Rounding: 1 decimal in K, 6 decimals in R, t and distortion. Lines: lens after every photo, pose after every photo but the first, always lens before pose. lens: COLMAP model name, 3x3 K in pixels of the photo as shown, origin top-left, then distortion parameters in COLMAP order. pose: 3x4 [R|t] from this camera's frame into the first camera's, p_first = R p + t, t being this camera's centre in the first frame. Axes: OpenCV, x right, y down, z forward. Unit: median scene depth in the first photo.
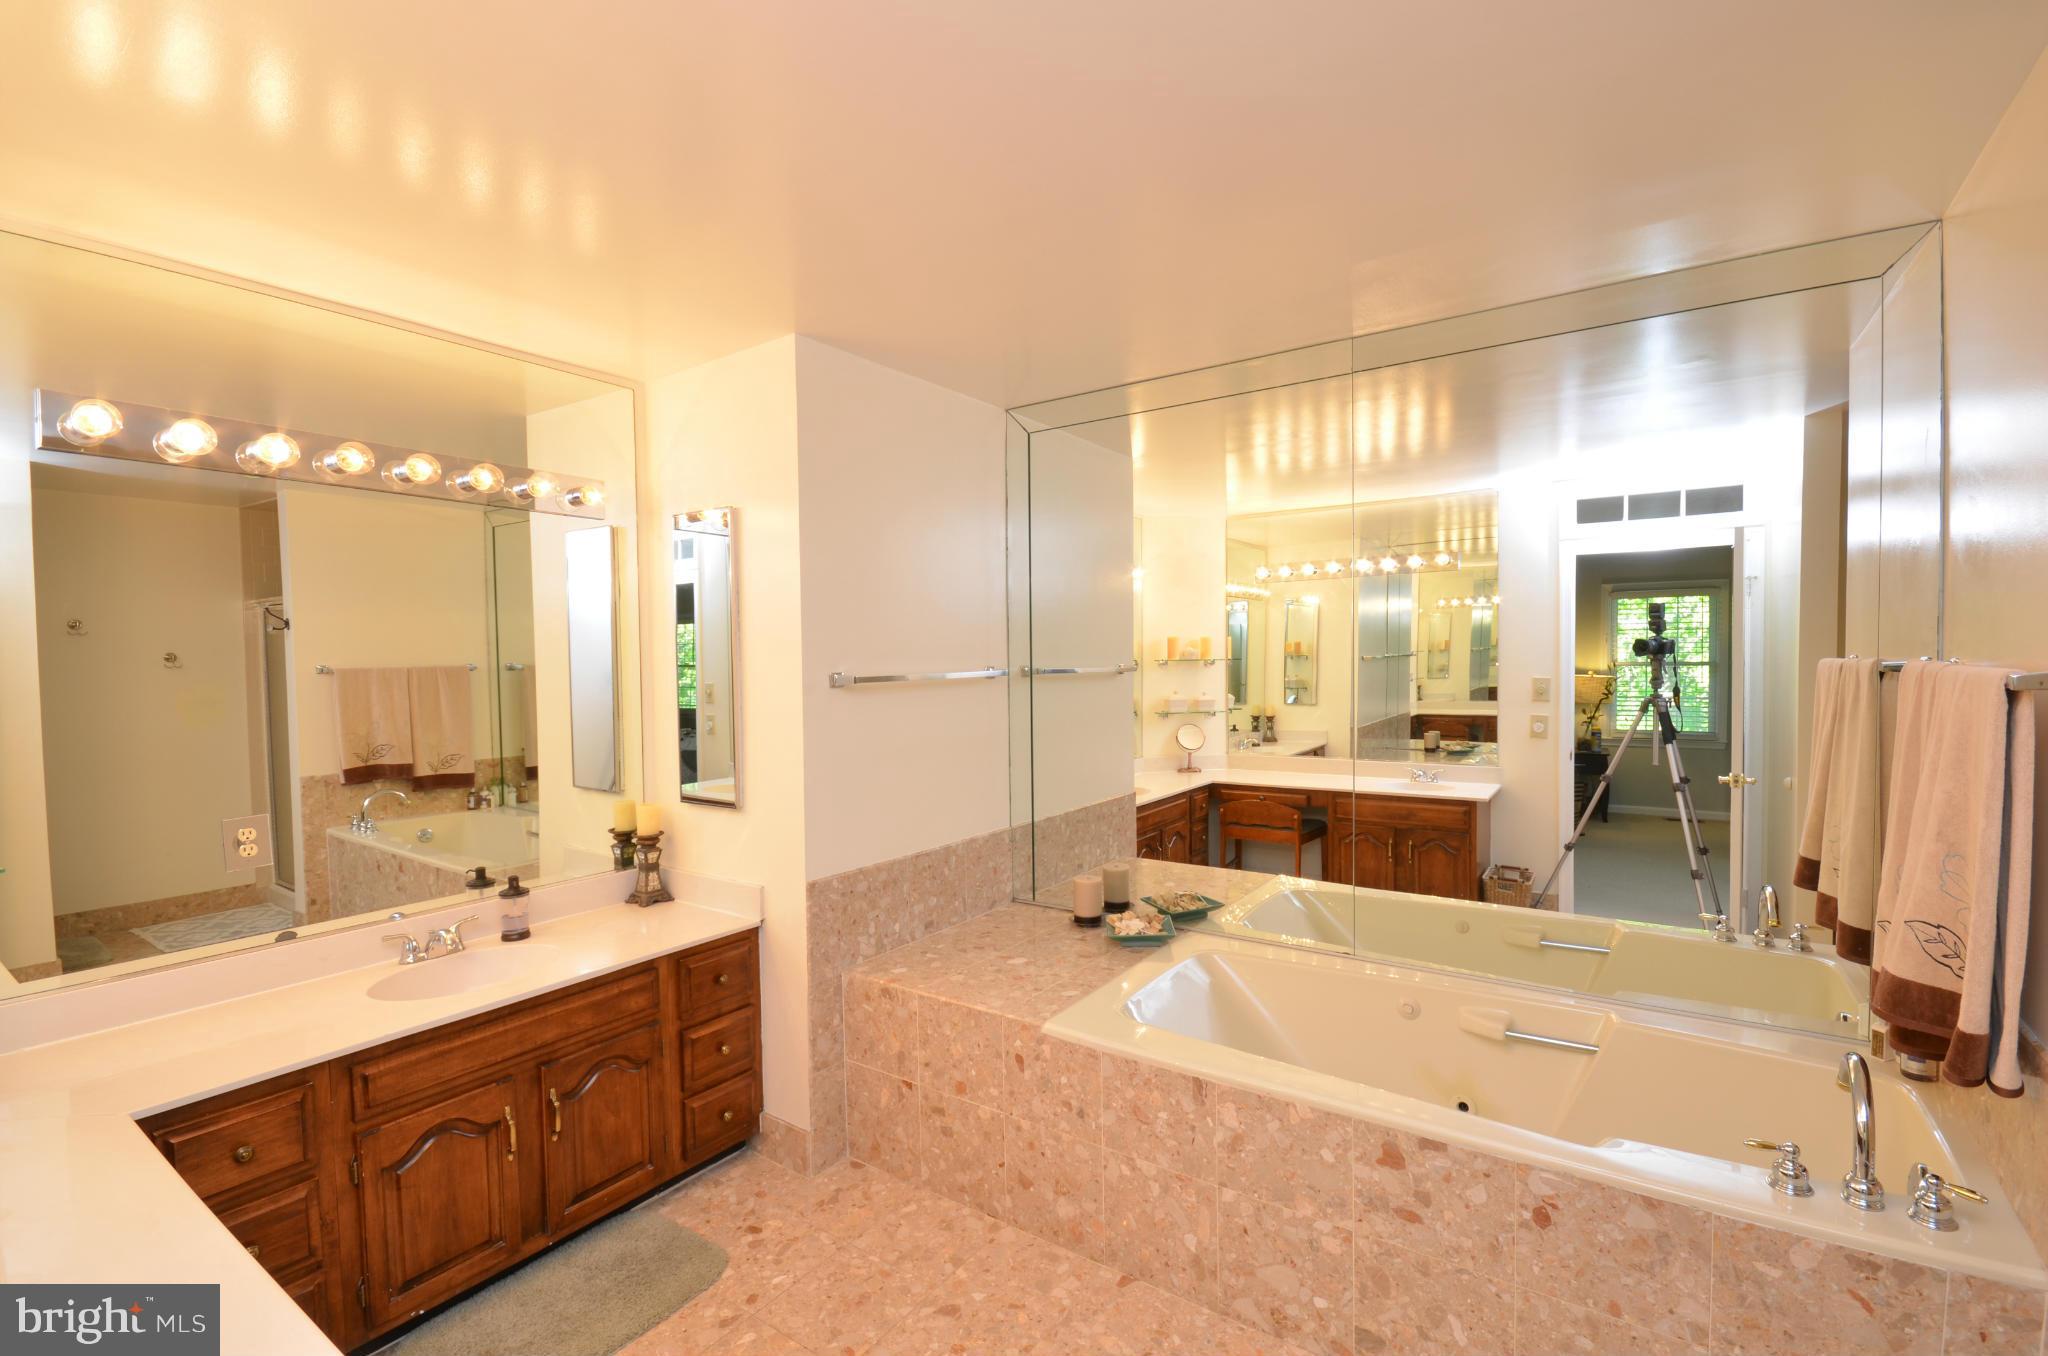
lens RADIAL K [[891.9, 0, 1044.4], [0, 891.9, 687.2], [0, 0, 1]] dist [-0.000396, -0.005282]
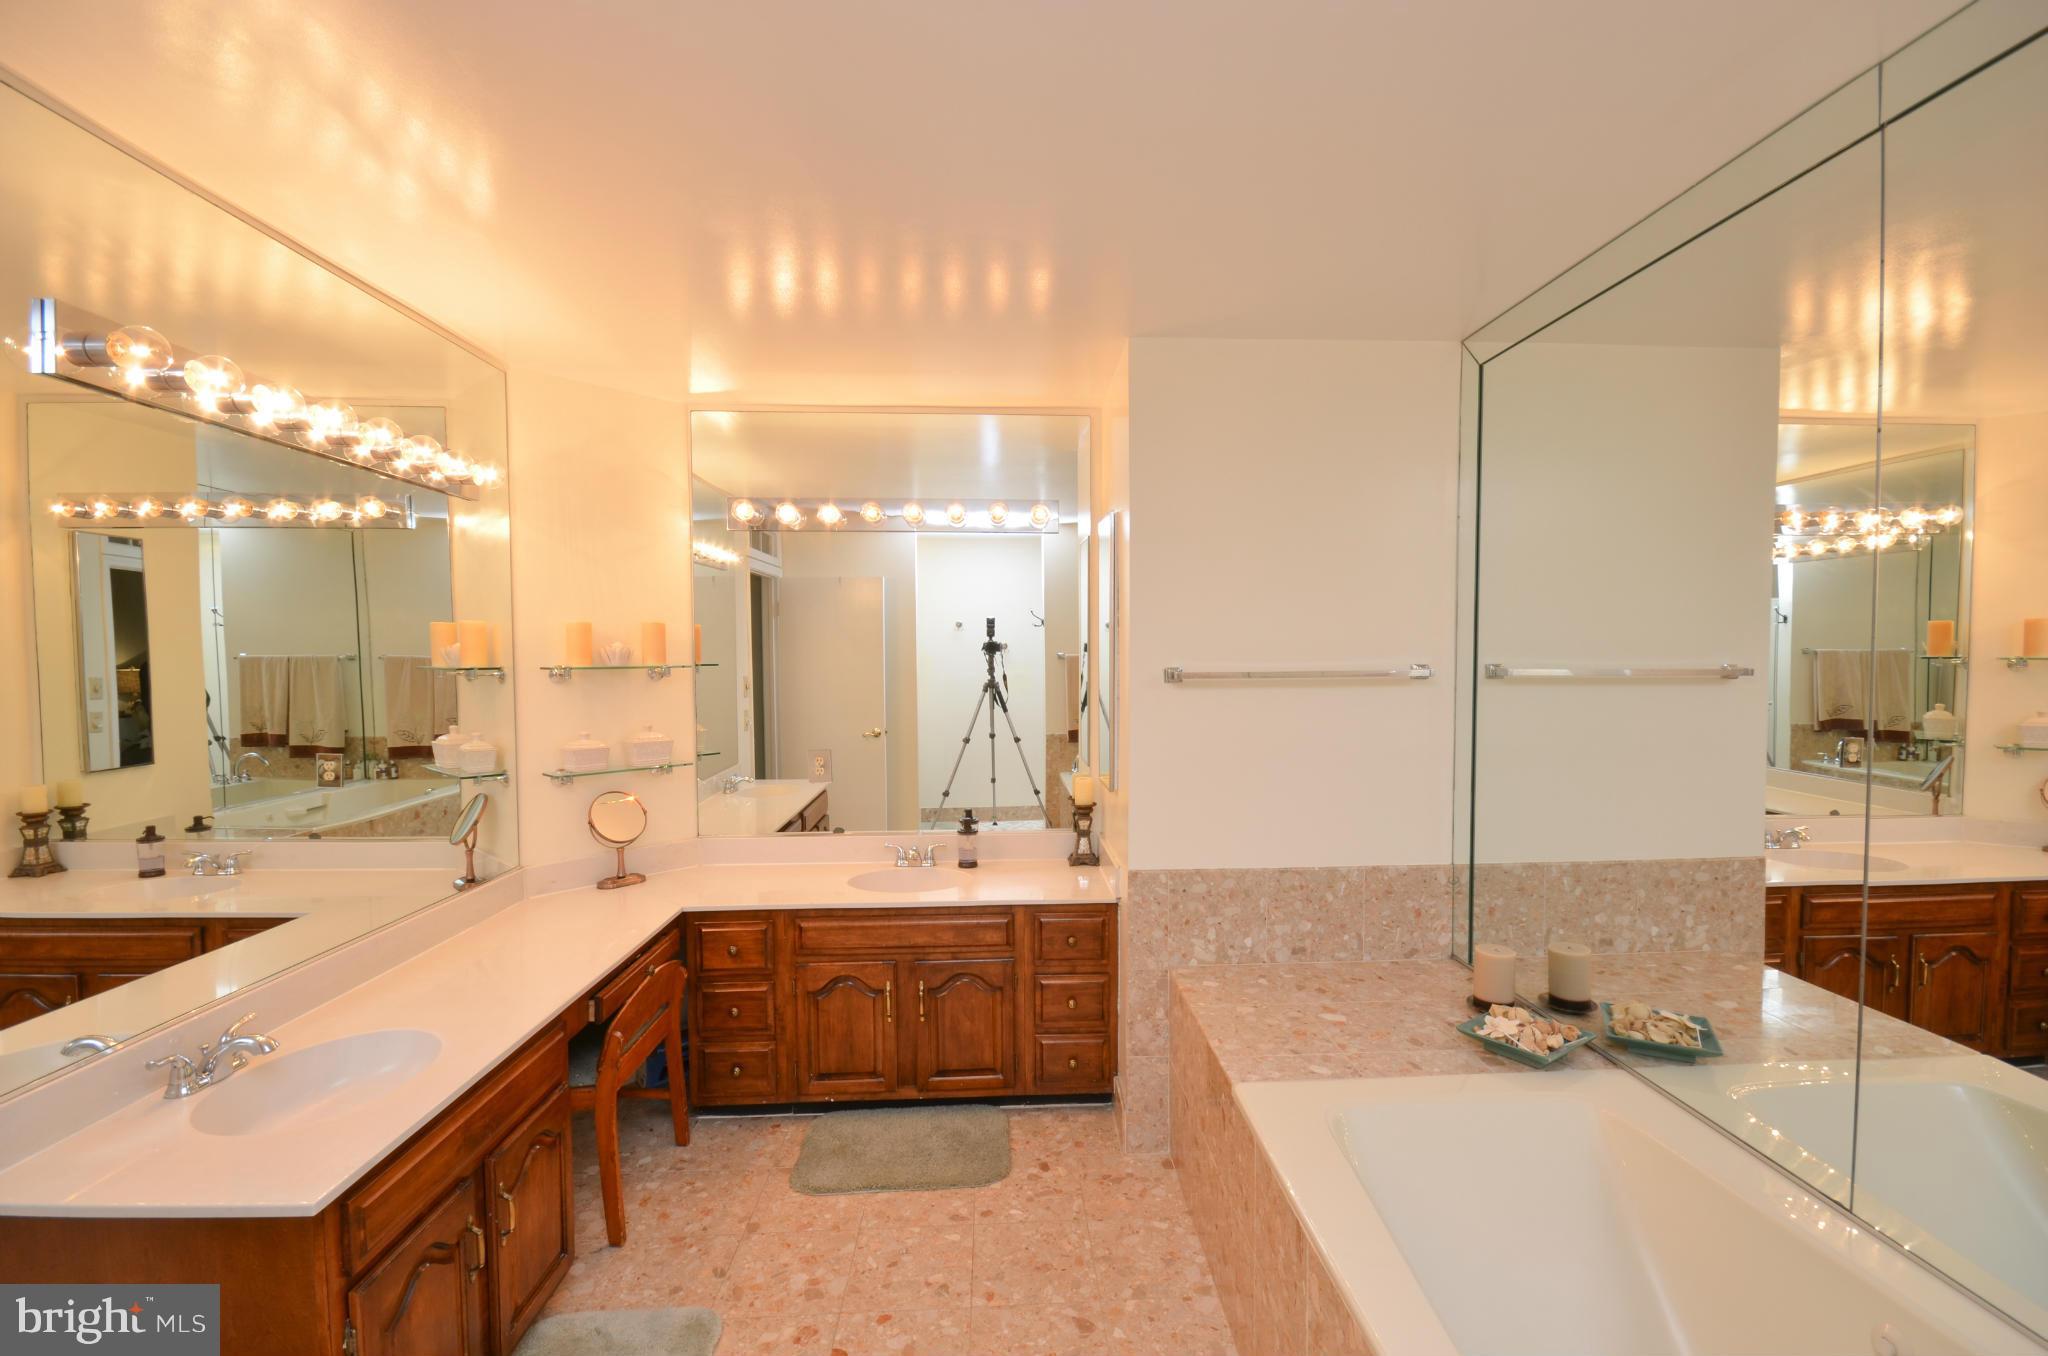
lens RADIAL K [[891.9, 0, 1044.4], [0, 891.9, 687.2], [0, 0, 1]] dist [-0.000396, -0.005282]
pose [[0.599571, 0.040838, -0.799279, 0.493607], [-0.029117, 0.999149, 0.029208, -0.019759], [0.799792, 0.005761, 0.600250, 0.300961]]
